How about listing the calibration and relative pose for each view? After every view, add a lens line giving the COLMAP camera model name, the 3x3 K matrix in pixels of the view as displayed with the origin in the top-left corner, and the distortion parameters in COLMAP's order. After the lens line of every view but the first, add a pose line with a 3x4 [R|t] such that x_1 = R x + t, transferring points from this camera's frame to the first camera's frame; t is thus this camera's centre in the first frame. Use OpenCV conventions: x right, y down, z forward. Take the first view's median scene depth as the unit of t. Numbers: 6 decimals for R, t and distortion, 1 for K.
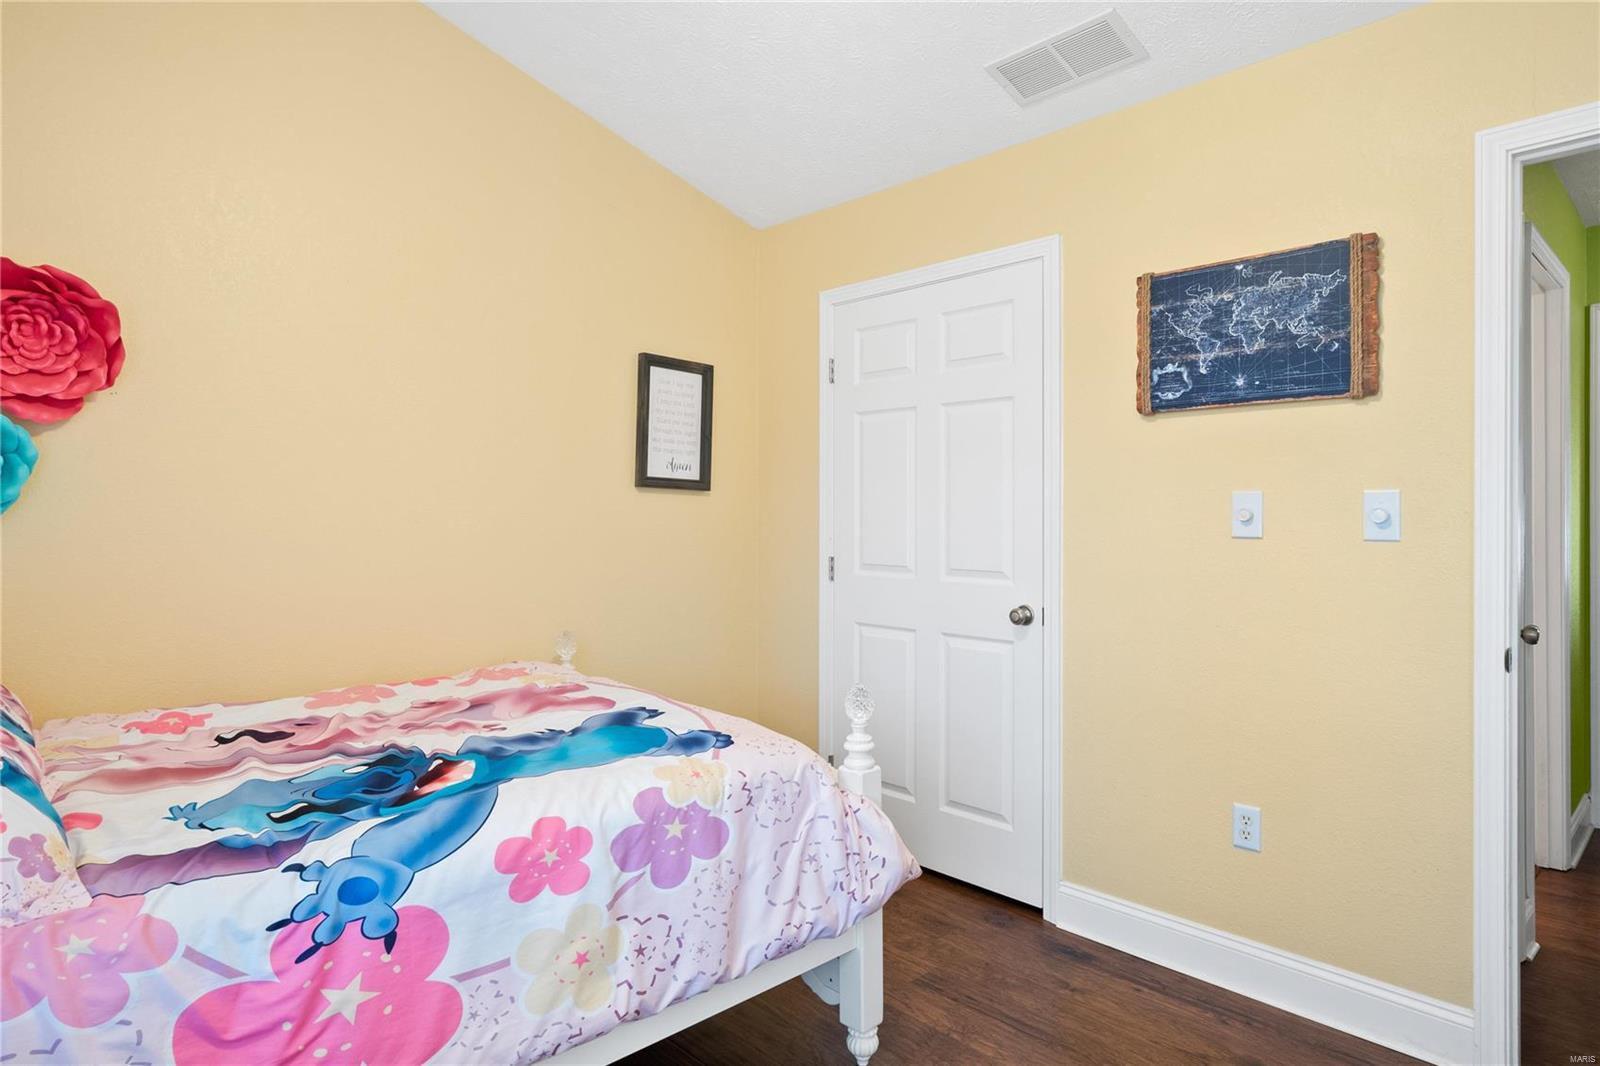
lens RADIAL K [[907.4, 0, 806.6], [0, 907.4, 523.2], [0, 0, 1]] dist [-0.003777, -0.000921]
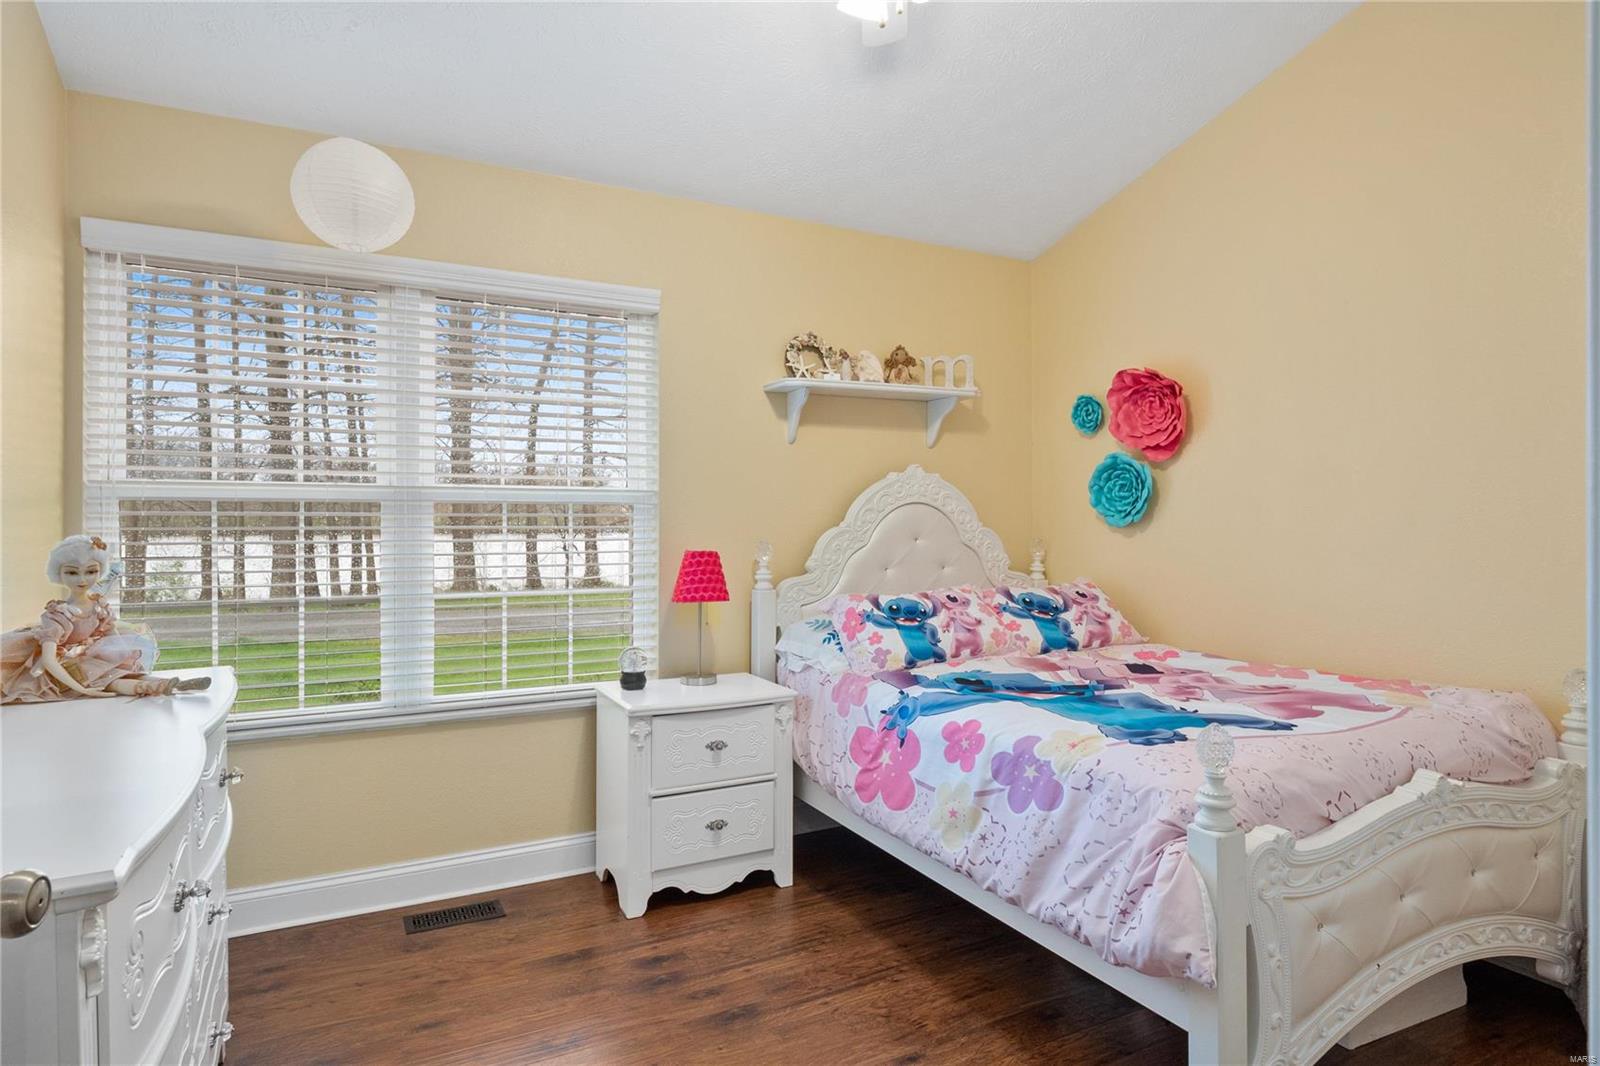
lens RADIAL K [[907.4, 0, 807.0], [0, 907.4, 531.6], [0, 0, 1]] dist [-0.003777, -0.000921]
pose [[-0.285497, 0.007264, -0.958352, 1.250263], [-0.001631, 0.999966, 0.008066, 0.003658], [0.958378, 0.003866, -0.285476, 1.191845]]
